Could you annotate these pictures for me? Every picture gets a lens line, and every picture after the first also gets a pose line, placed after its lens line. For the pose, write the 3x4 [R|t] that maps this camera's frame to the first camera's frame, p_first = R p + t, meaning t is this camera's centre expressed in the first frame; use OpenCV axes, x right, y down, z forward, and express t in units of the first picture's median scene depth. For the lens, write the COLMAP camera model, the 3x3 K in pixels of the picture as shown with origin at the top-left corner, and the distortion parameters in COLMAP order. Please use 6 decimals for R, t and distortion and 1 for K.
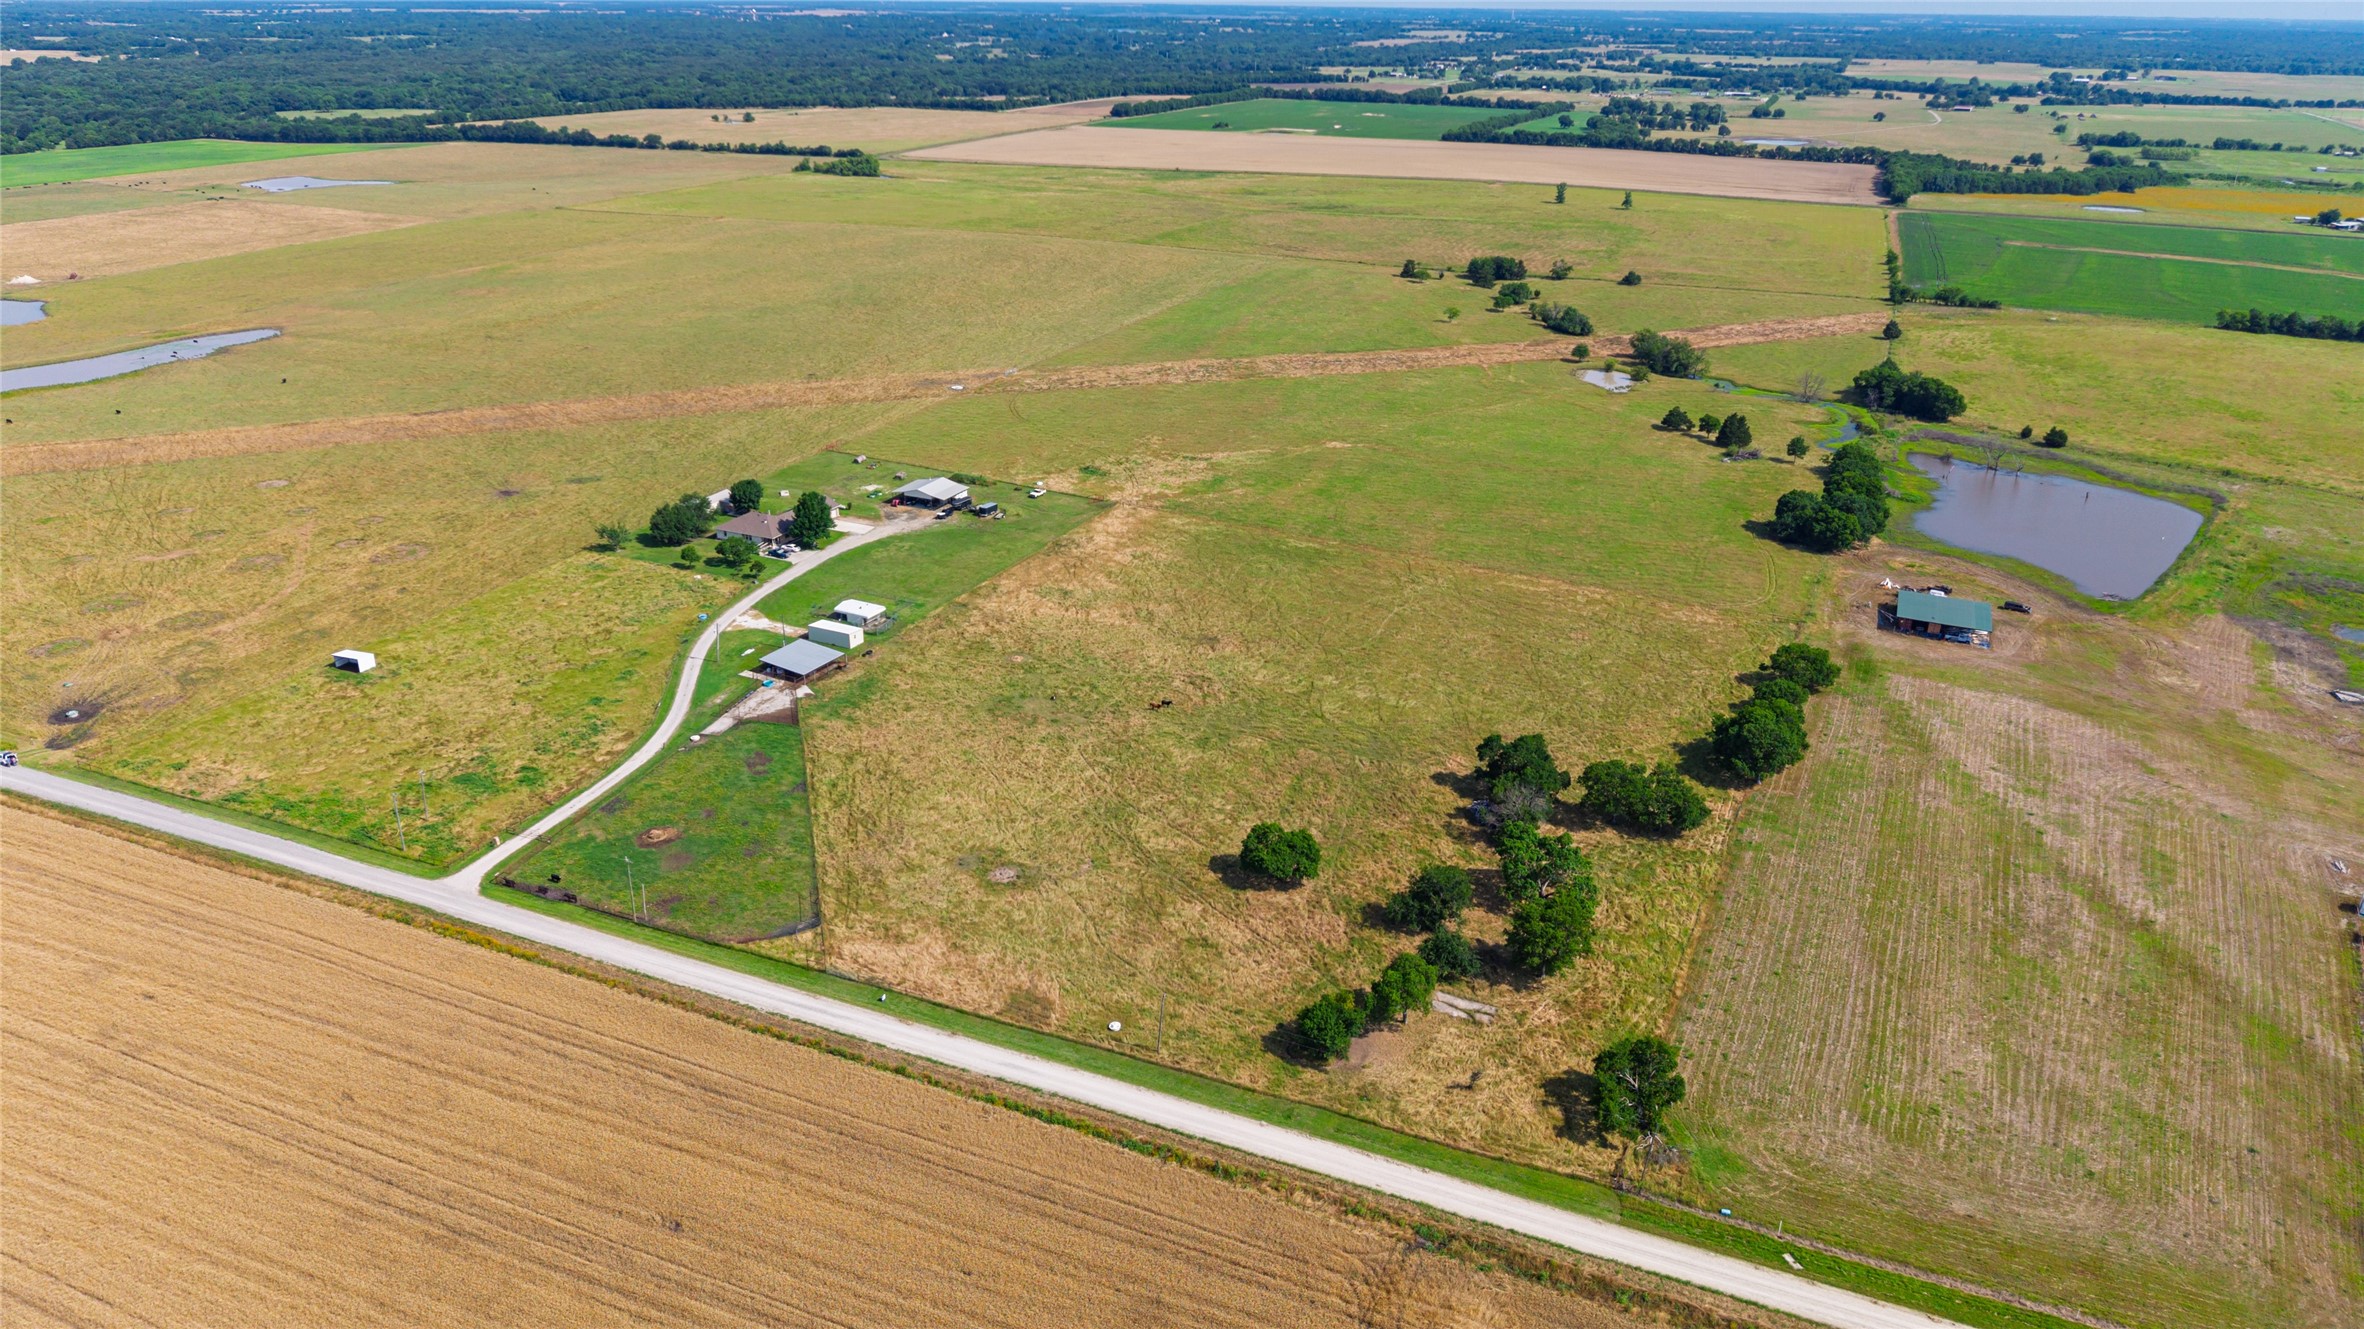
lens RADIAL K [[1581.4, 0, 1182.0], [0, 1581.4, 664.5], [0, 0, 1]] dist [-0.007698, -0.004536]
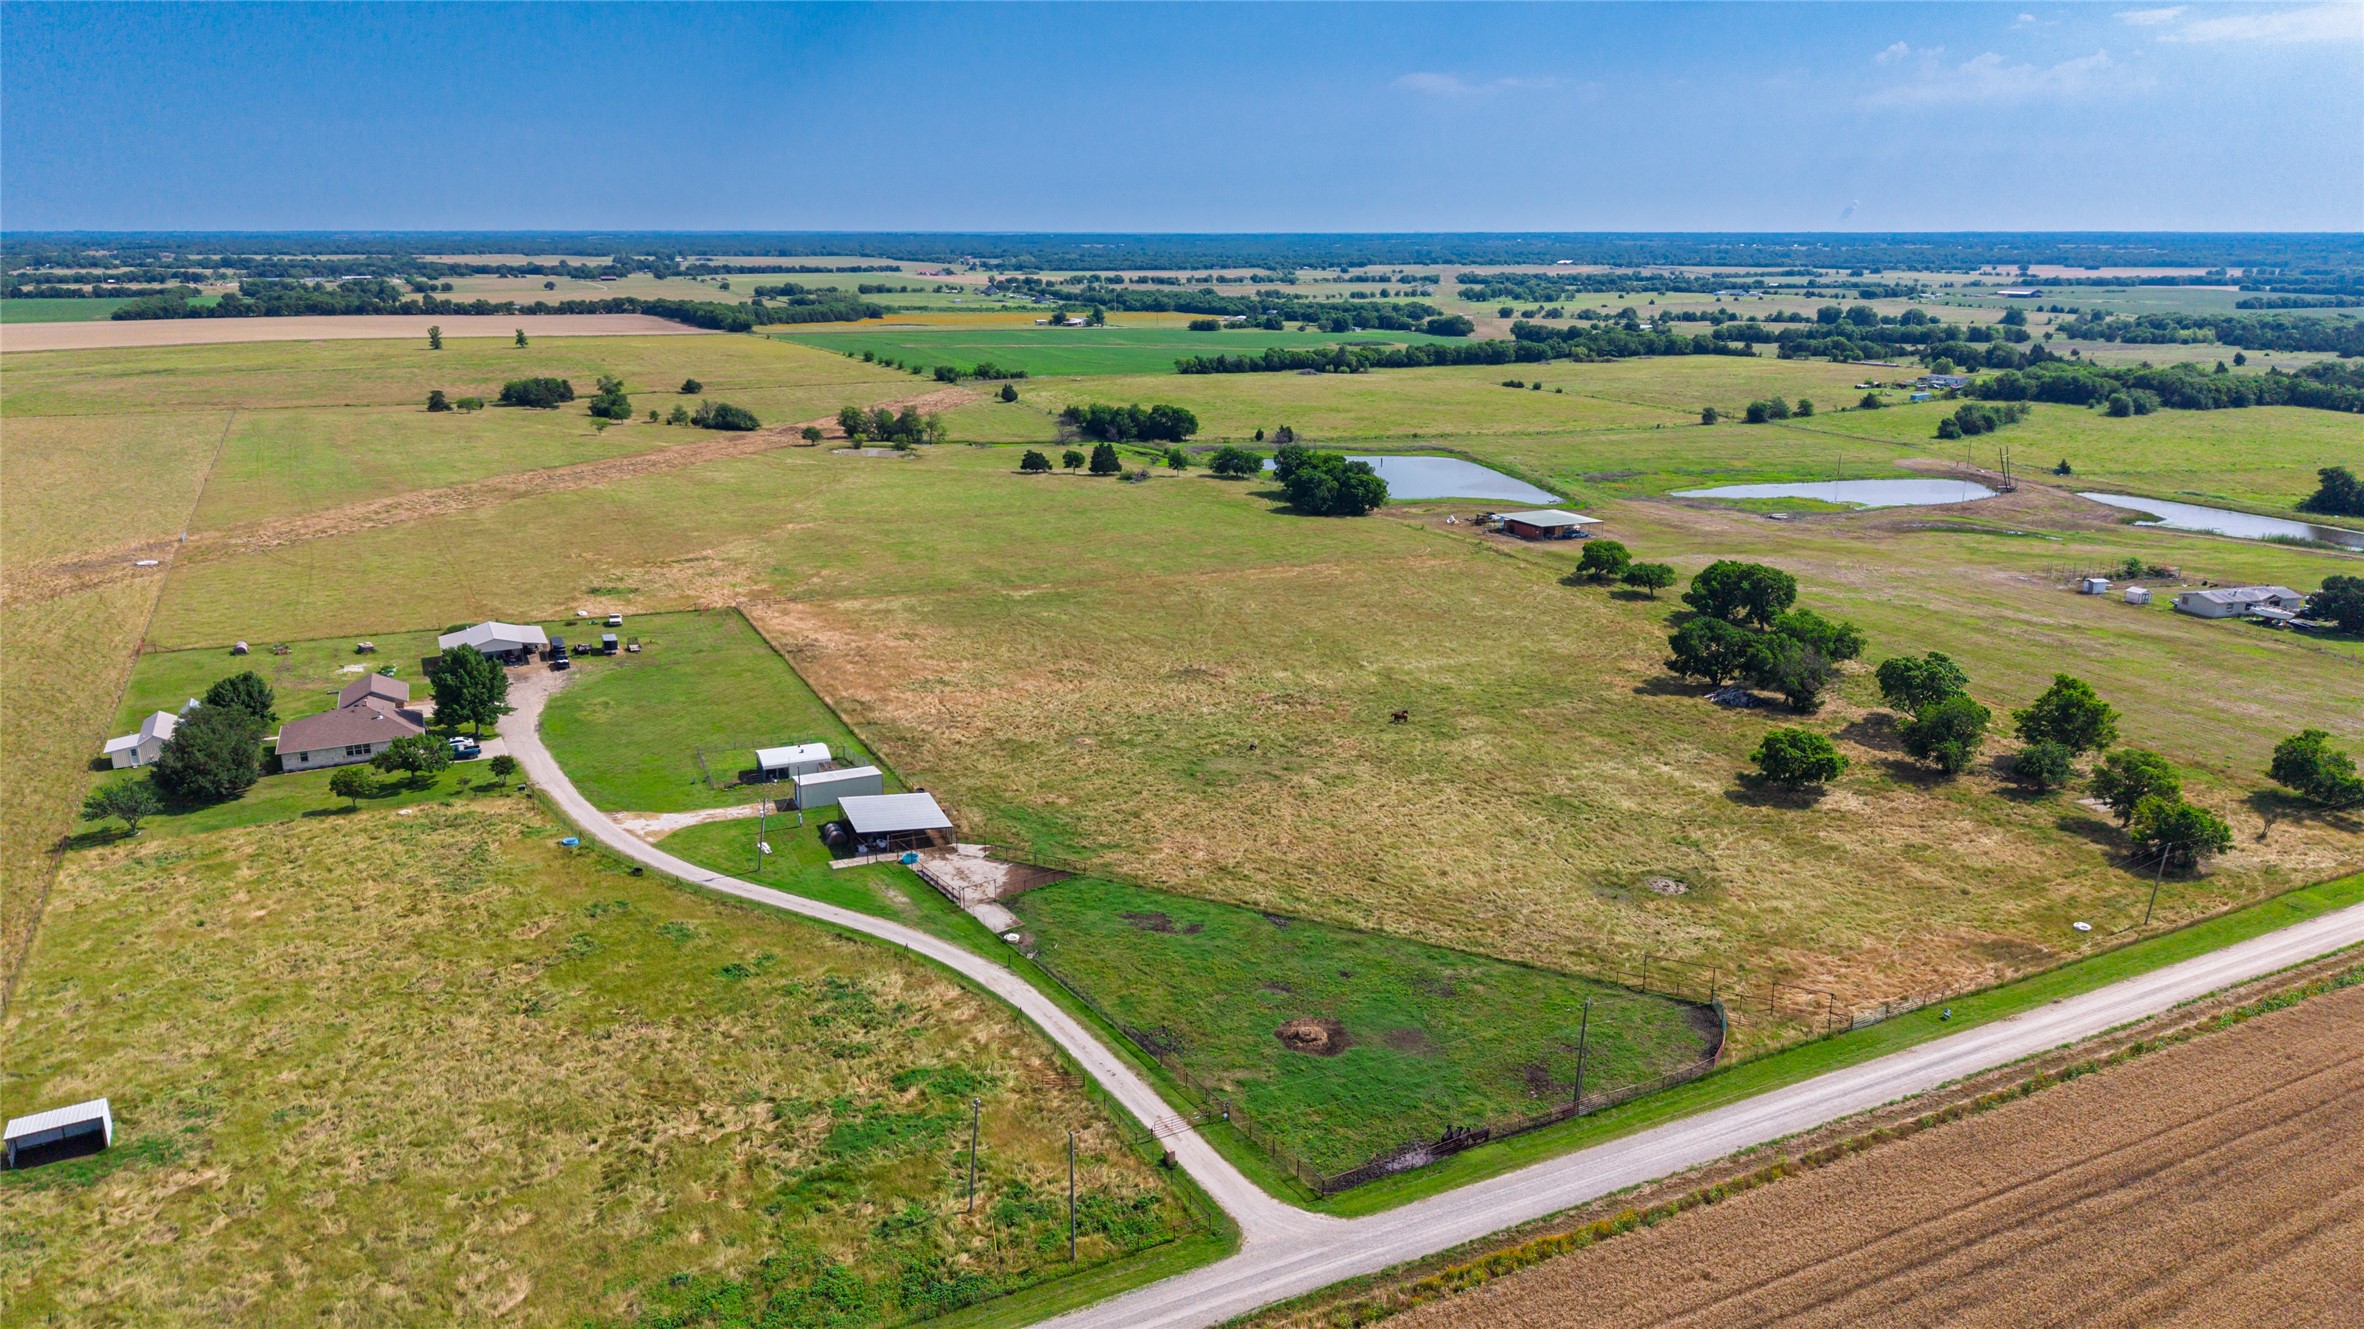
lens RADIAL K [[1565.0, 0, 1182.0], [0, 1565.0, 664.5], [0, 0, 1]] dist [0.078101, -0.106825]
pose [[0.640692, -0.215392, 0.736967, -0.576126], [0.304797, 0.952324, 0.013354, -0.032151], [-0.704708, 0.216069, 0.675796, 0.471118]]
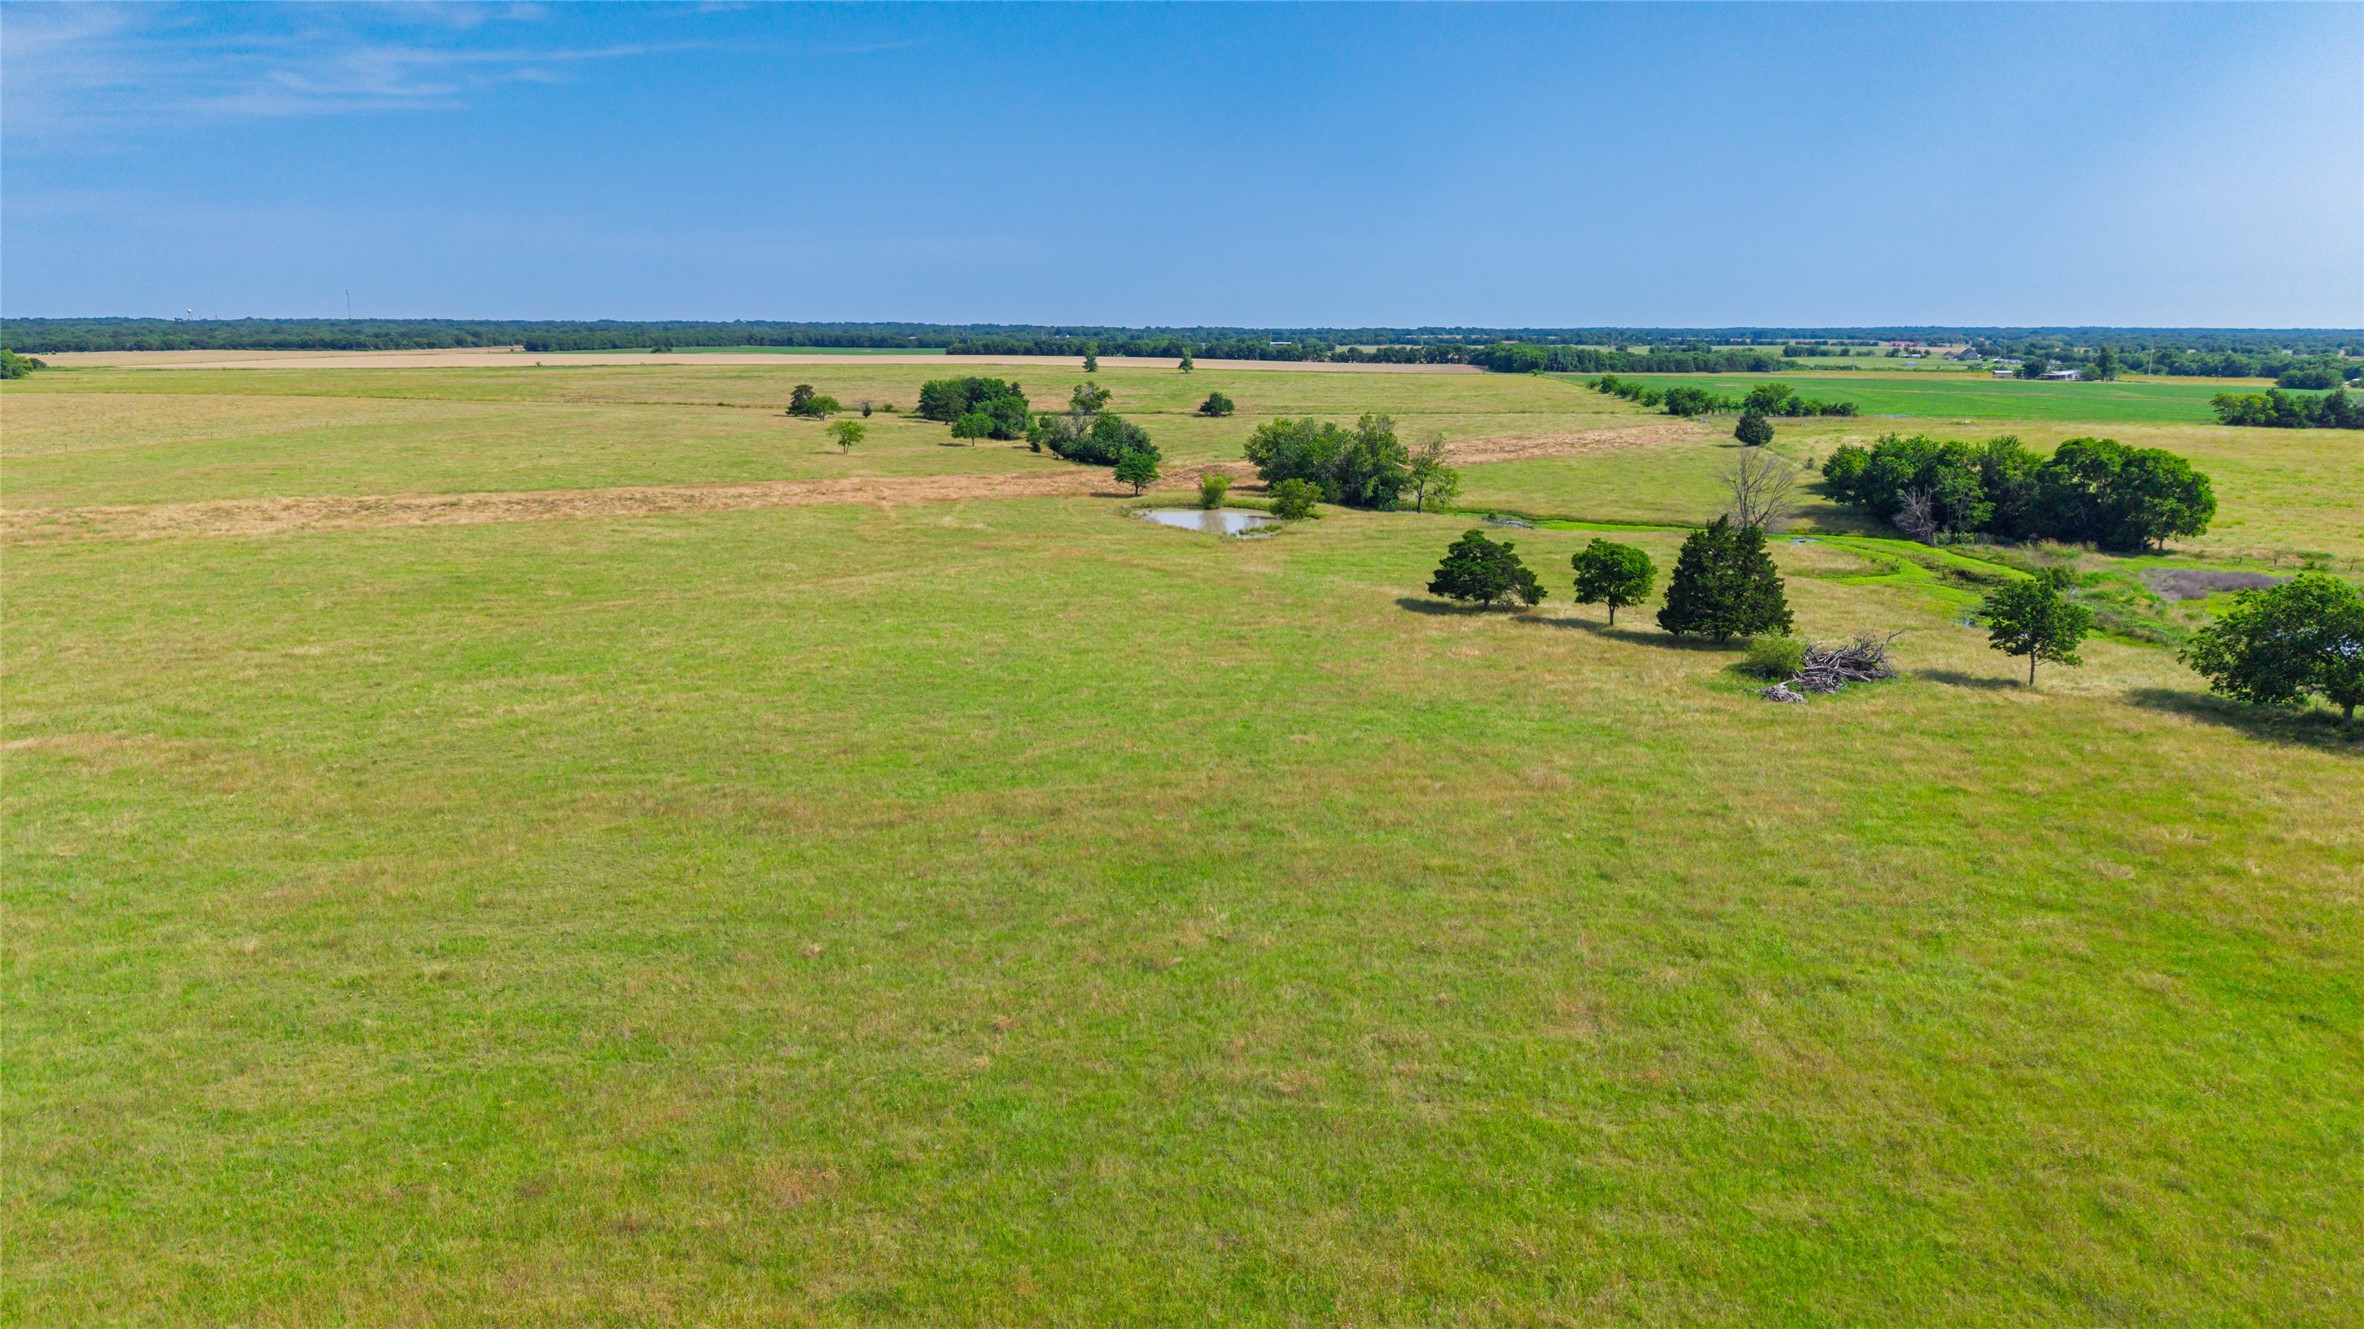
lens RADIAL K [[1565.0, 0, 1182.0], [0, 1565.0, 664.5], [0, 0, 1]] dist [0.078101, -0.106825]
pose [[0.963372, -0.064504, 0.260296, 0.287660], [0.111406, 0.979184, -0.169671, -0.150046], [-0.243934, 0.192455, 0.950504, 1.154757]]
